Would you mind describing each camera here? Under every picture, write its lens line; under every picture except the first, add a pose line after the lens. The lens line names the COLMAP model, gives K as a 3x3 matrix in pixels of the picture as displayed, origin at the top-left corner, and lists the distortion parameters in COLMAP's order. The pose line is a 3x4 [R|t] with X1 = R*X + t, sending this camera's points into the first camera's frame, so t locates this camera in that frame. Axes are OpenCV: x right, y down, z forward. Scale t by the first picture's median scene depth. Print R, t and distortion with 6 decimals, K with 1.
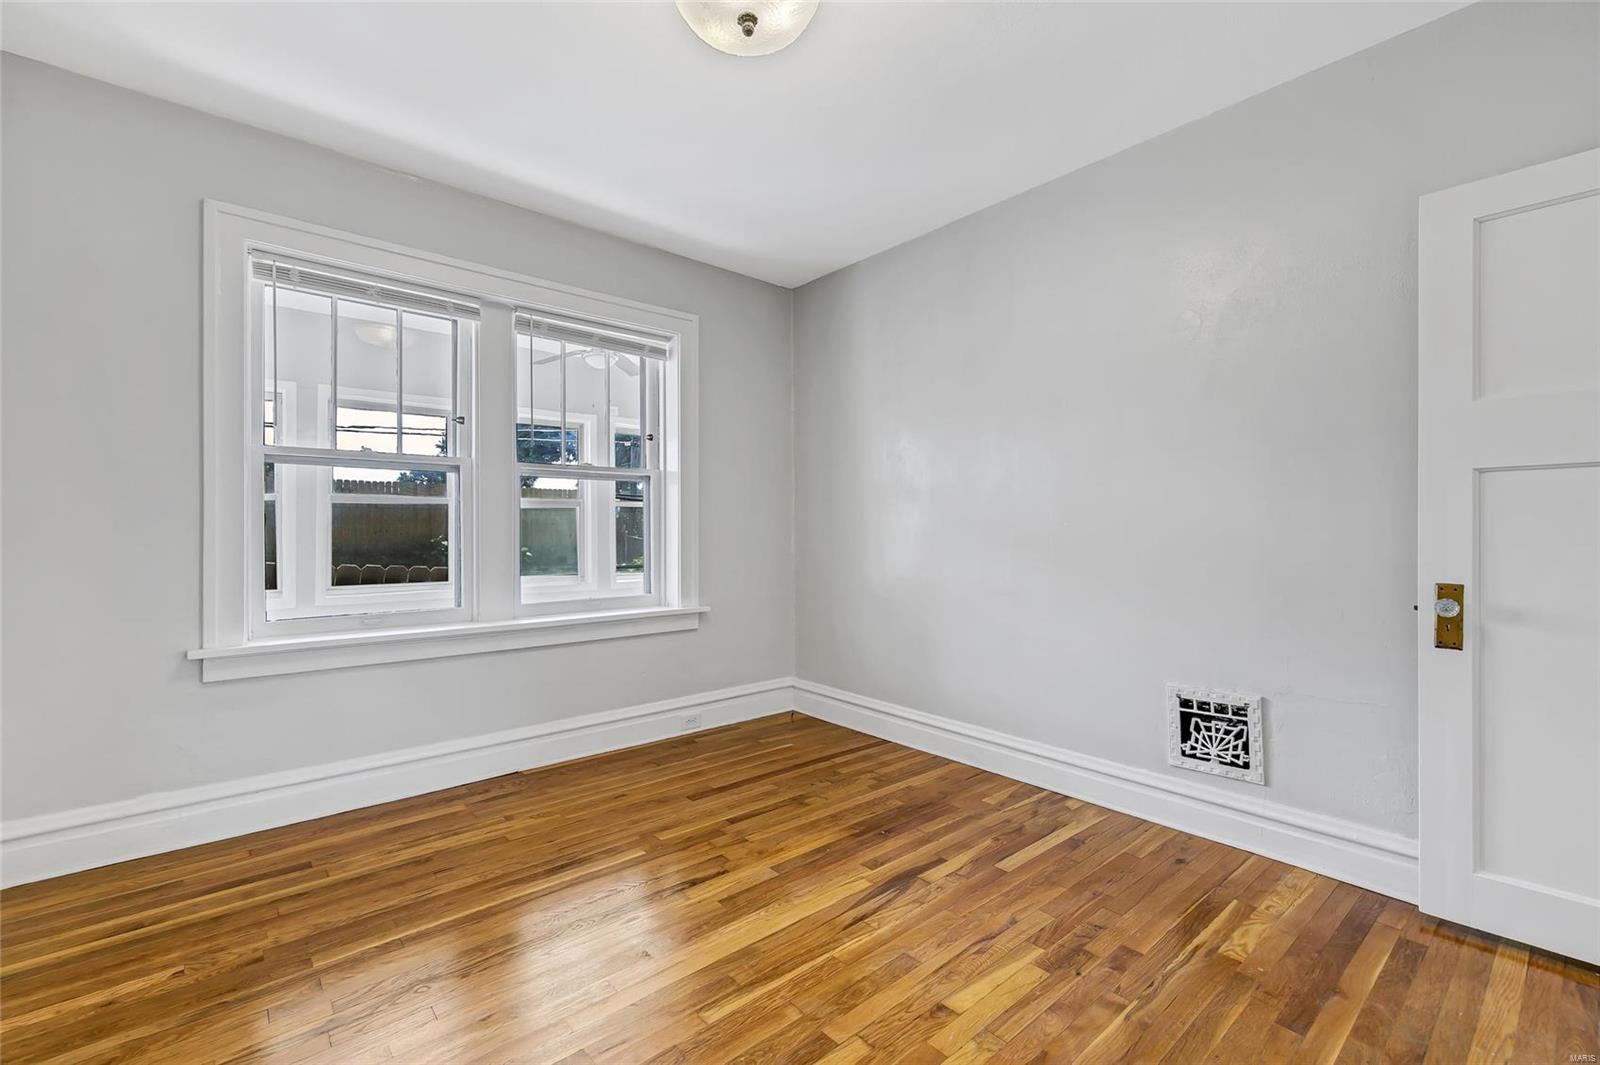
lens RADIAL K [[709.0, 0, 783.2], [0, 709.0, 537.8], [0, 0, 1]] dist [0.000803, 0.000044]
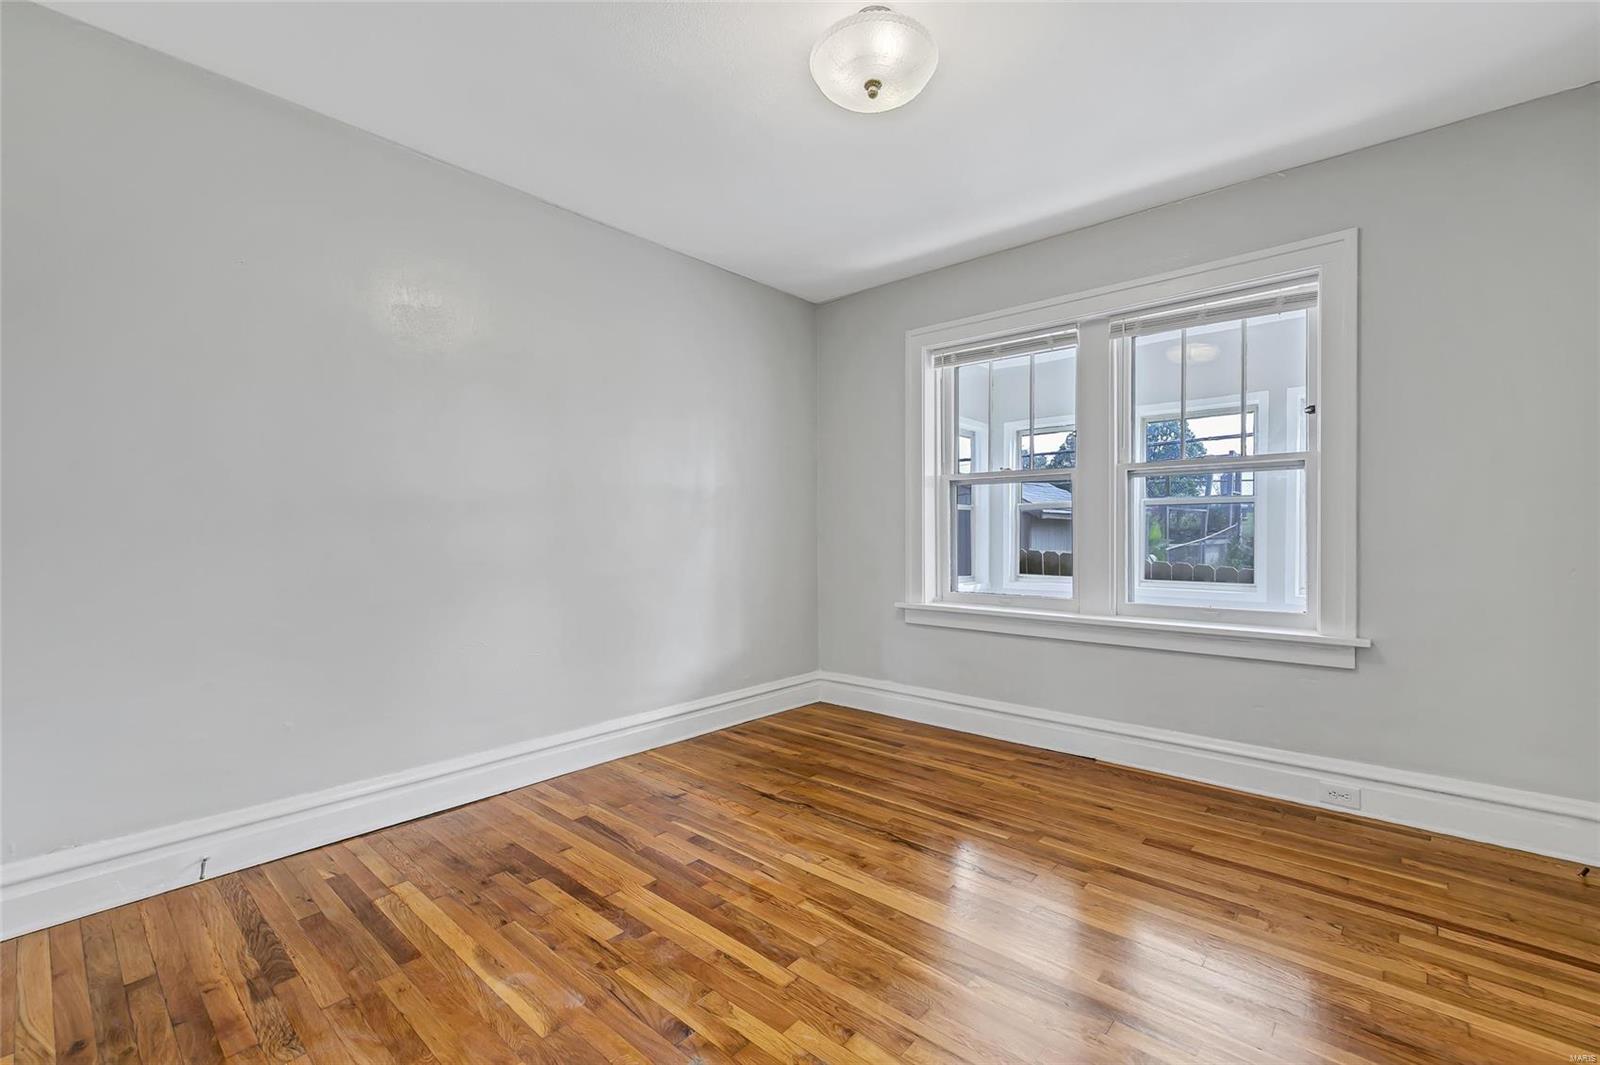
lens RADIAL K [[709.0, 0, 805.5], [0, 709.0, 540.6], [0, 0, 1]] dist [0.000803, 0.000044]
pose [[0.111912, 0.013447, -0.993627, 0.648265], [-0.009374, 0.999878, 0.012476, -0.005668], [0.993674, 0.007918, 0.112024, 0.465789]]
